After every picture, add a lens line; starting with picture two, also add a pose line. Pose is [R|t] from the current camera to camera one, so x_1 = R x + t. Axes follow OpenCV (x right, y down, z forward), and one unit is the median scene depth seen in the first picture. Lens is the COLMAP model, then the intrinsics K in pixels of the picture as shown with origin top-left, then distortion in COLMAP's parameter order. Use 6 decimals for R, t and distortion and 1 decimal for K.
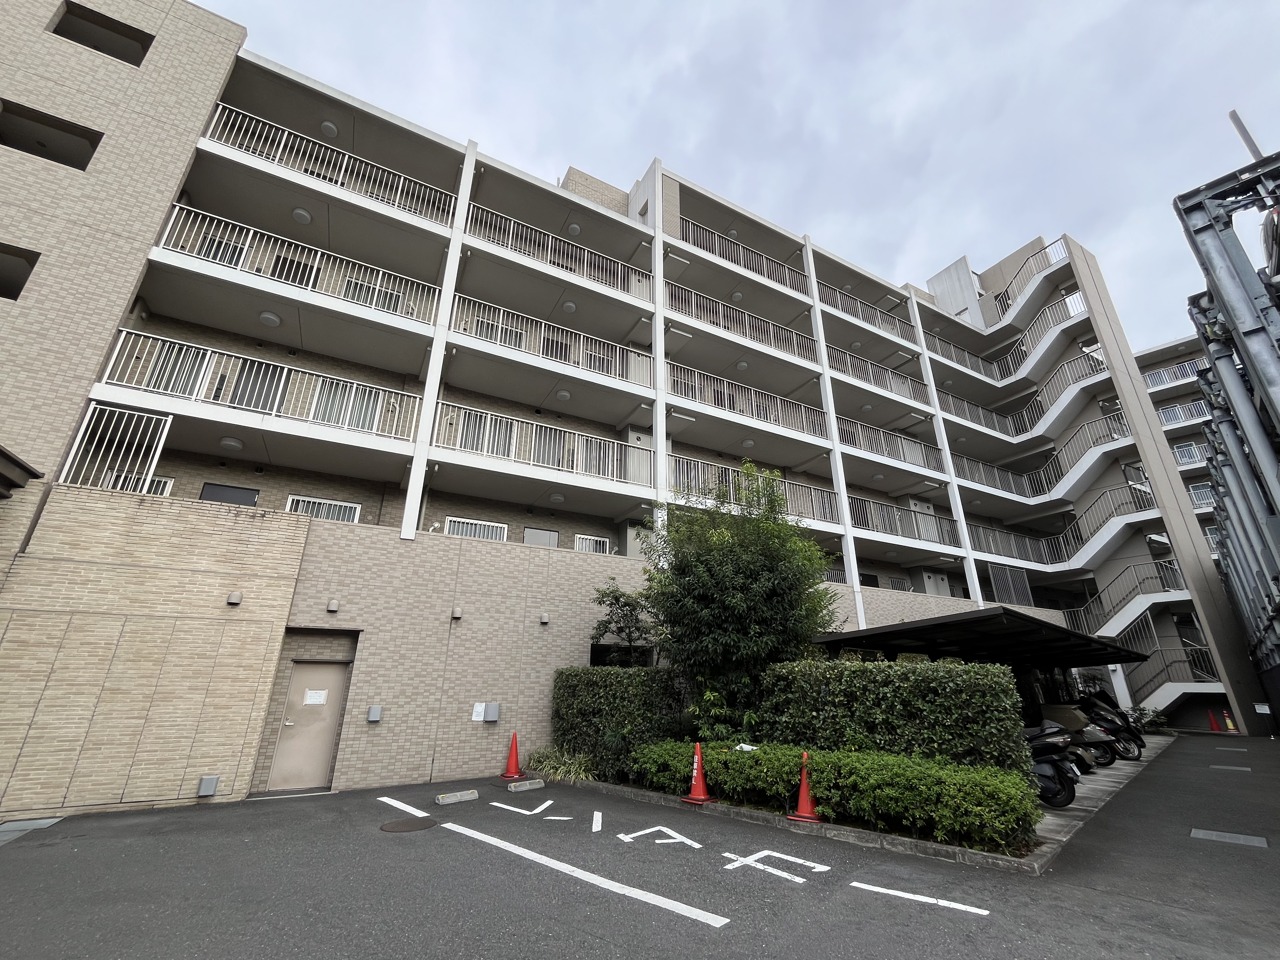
lens RADIAL K [[525.3, 0, 637.7], [0, 525.3, 479.5], [0, 0, 1]] dist [-0.001205, -0.000089]
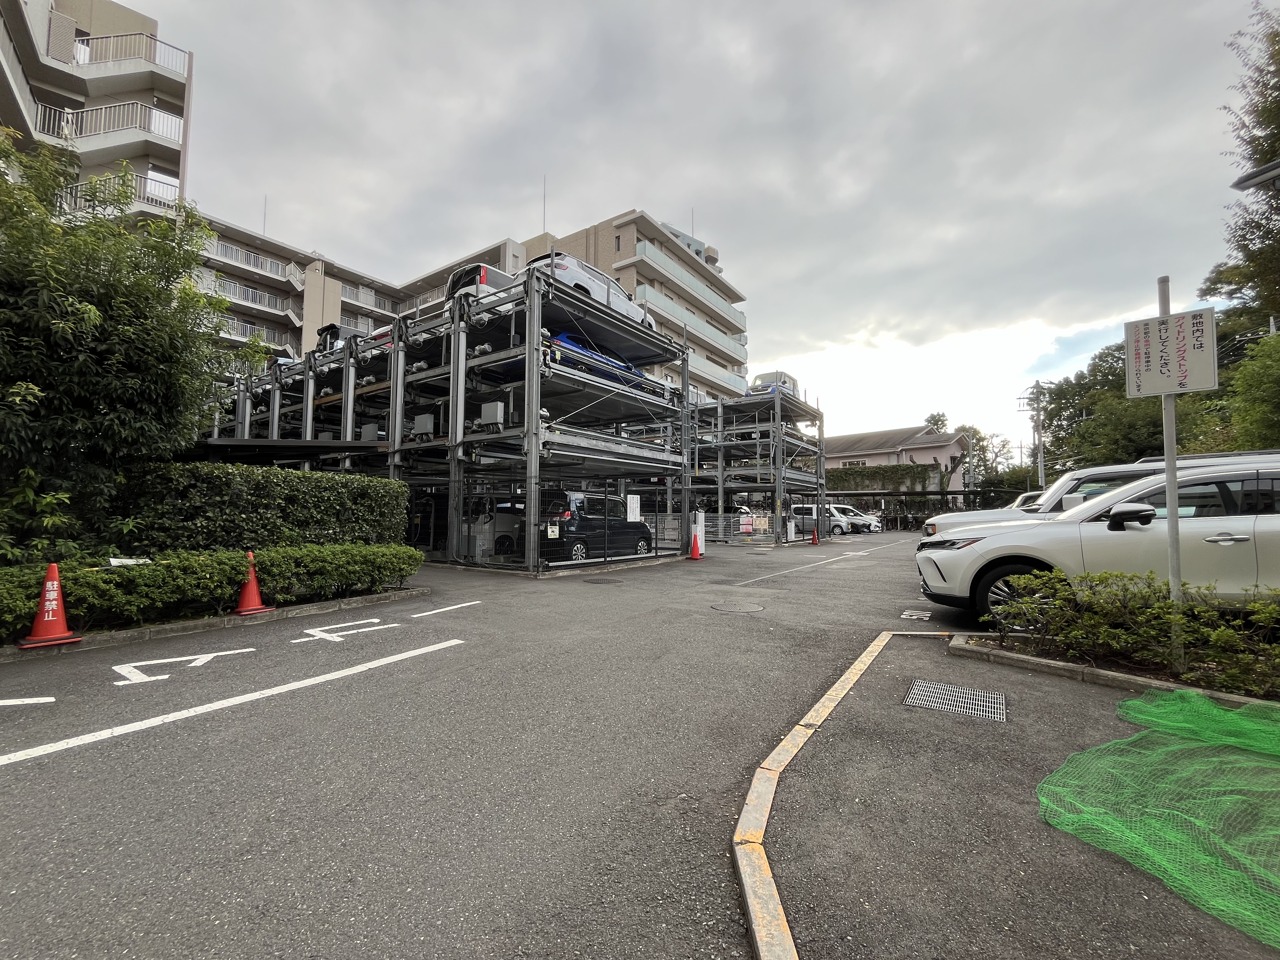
lens RADIAL K [[525.3, 0, 637.7], [0, 525.3, 480.7], [0, 0, 1]] dist [-0.001205, -0.000089]
pose [[-0.213502, 0.055129, 0.975386, -0.703897], [-0.353666, 0.926326, -0.129770, 0.244791], [-0.910680, -0.372667, -0.178275, 0.516562]]
